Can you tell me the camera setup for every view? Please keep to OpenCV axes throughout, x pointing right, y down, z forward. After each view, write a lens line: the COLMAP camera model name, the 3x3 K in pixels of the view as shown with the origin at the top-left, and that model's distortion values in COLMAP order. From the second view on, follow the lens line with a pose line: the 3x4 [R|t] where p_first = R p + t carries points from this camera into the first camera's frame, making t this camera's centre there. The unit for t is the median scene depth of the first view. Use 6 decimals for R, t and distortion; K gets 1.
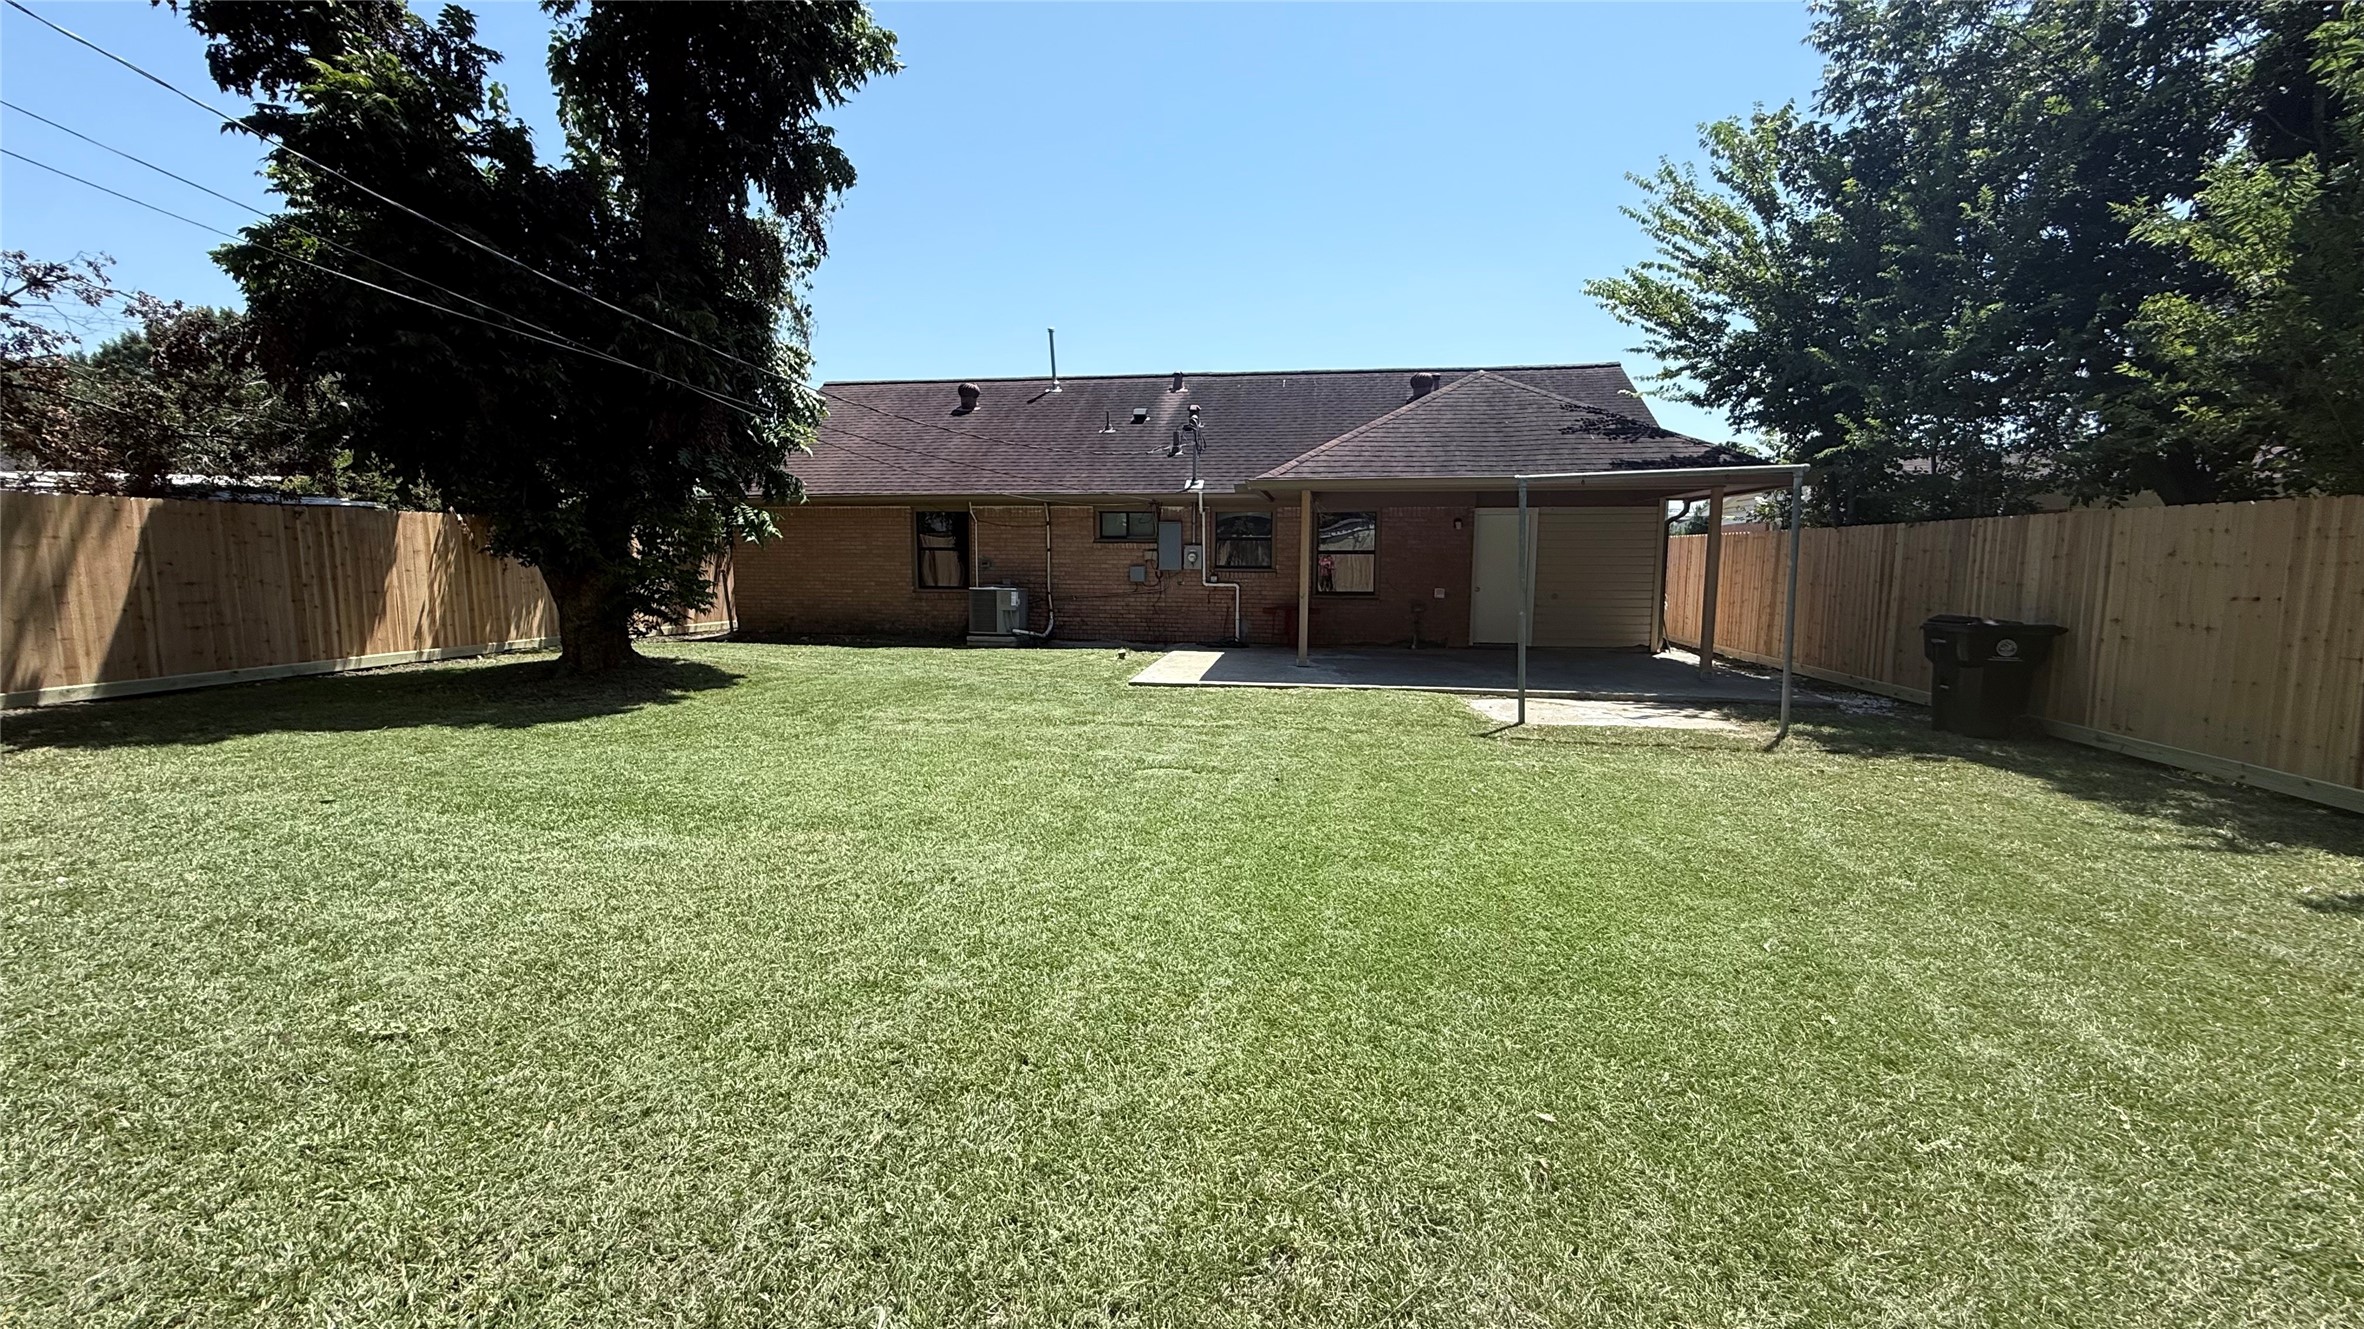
lens RADIAL K [[948.8, 0, 1187.9], [0, 948.8, 662.6], [0, 0, 1]] dist [-0.000241, 0.000303]
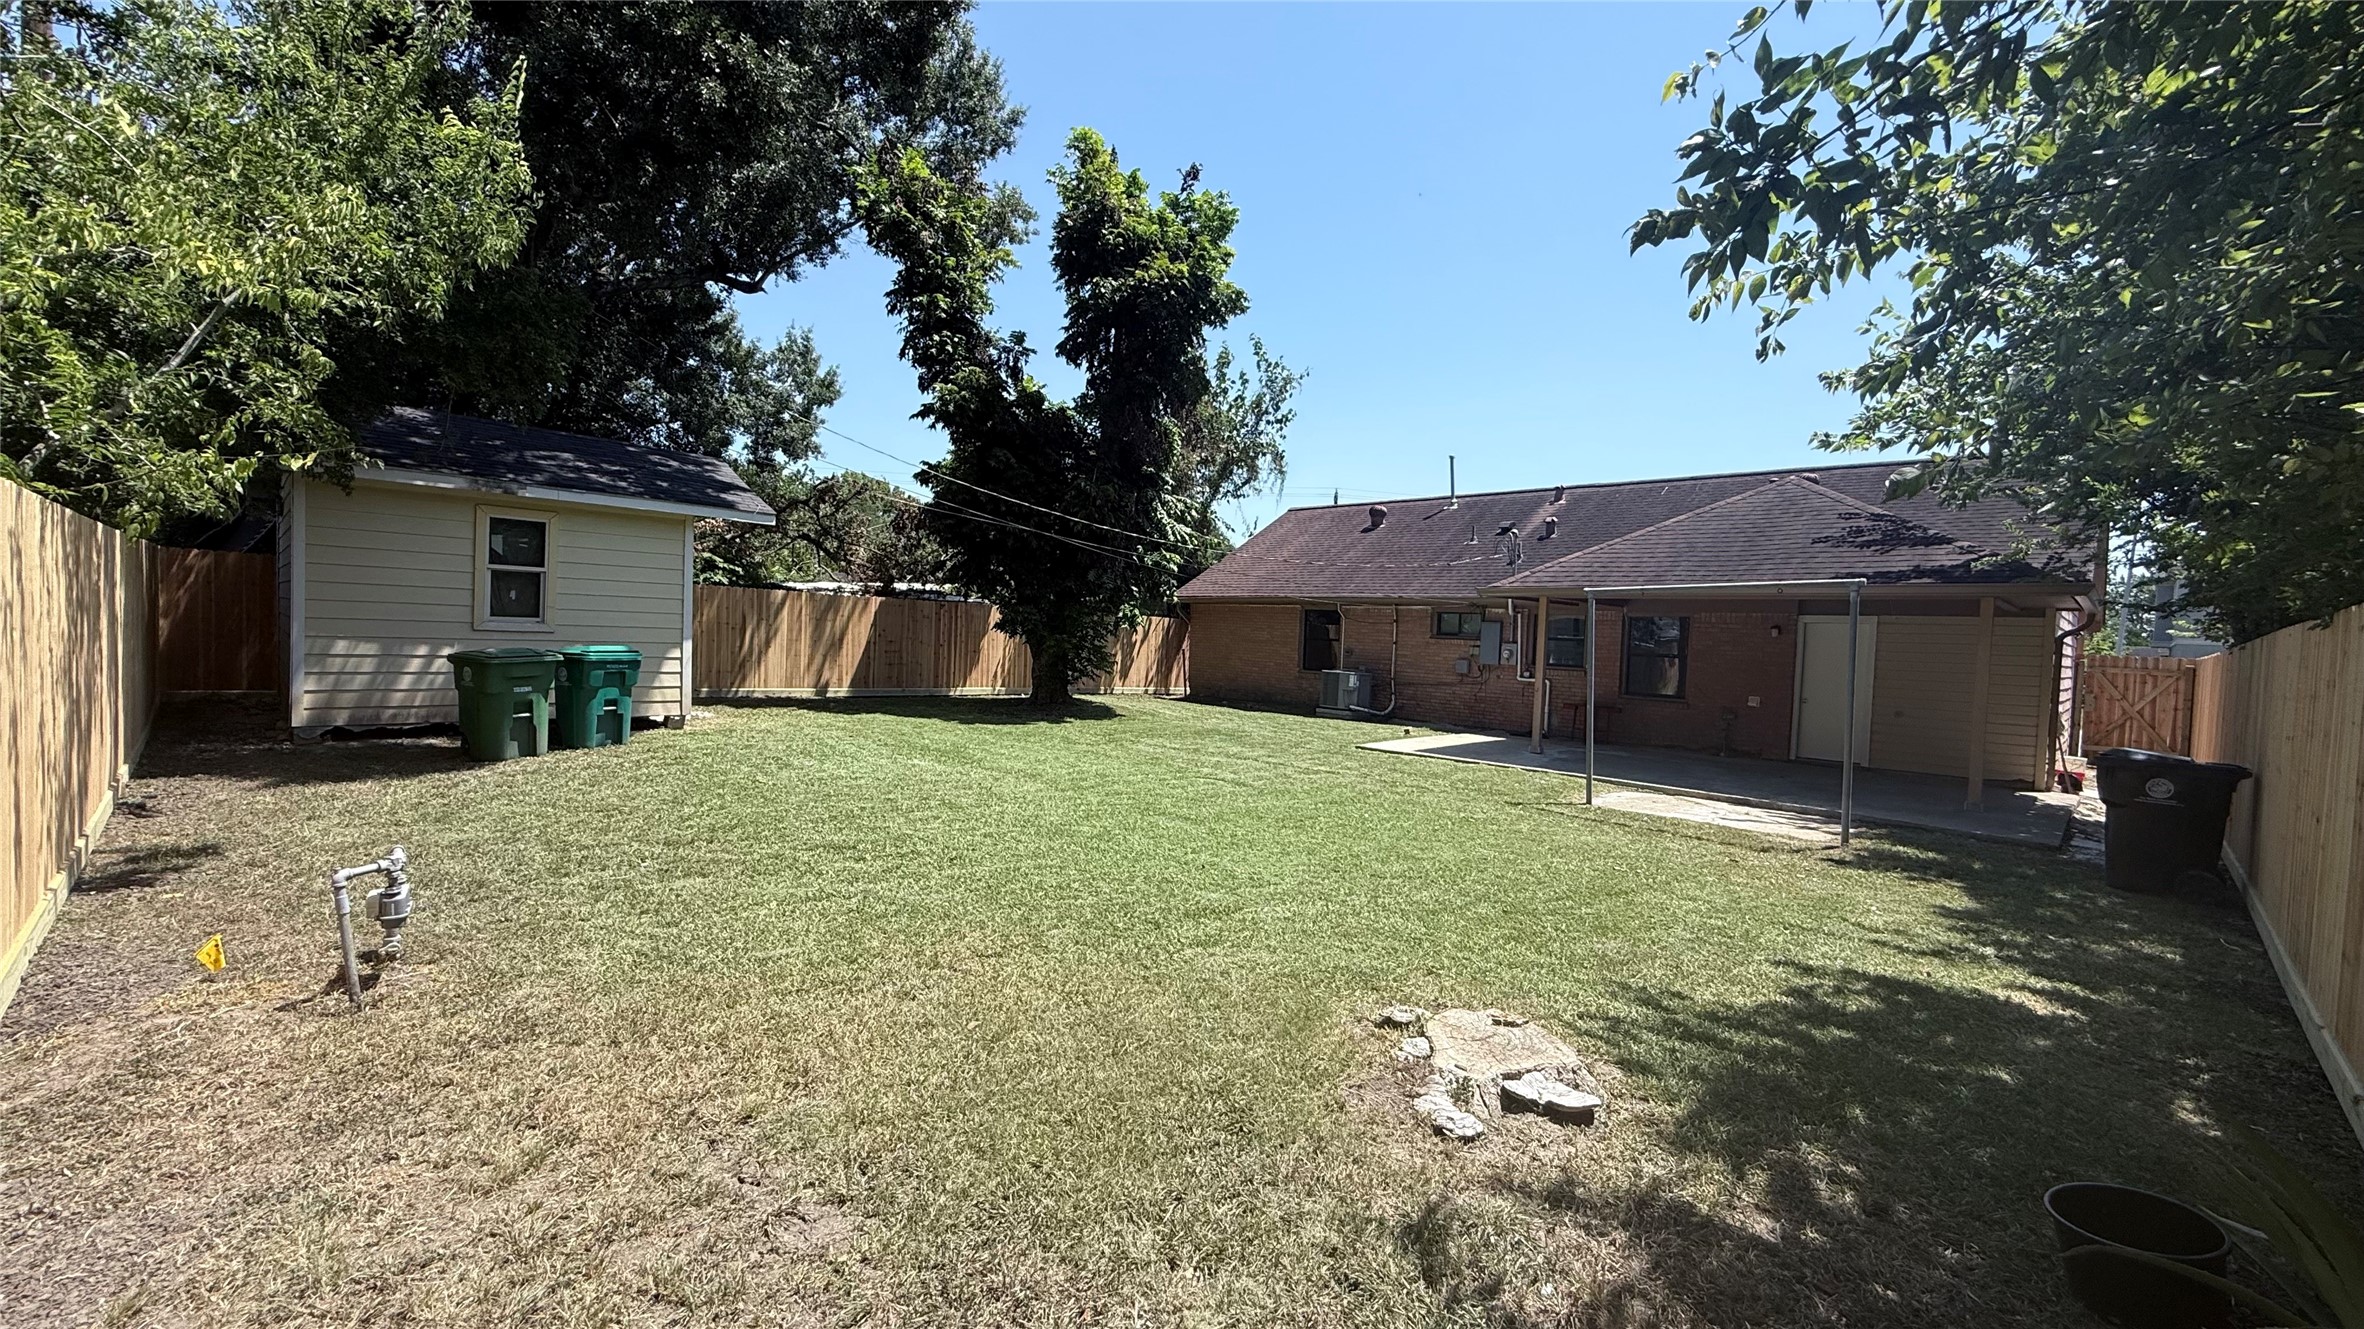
lens RADIAL K [[948.8, 0, 1172.4], [0, 948.8, 662.3], [0, 0, 1]] dist [-0.000241, 0.000303]
pose [[0.803055, 0.049359, -0.593857, 0.415087], [-0.108499, 0.992017, -0.064266, 0.015470], [0.585944, 0.116042, 0.802000, -0.147171]]
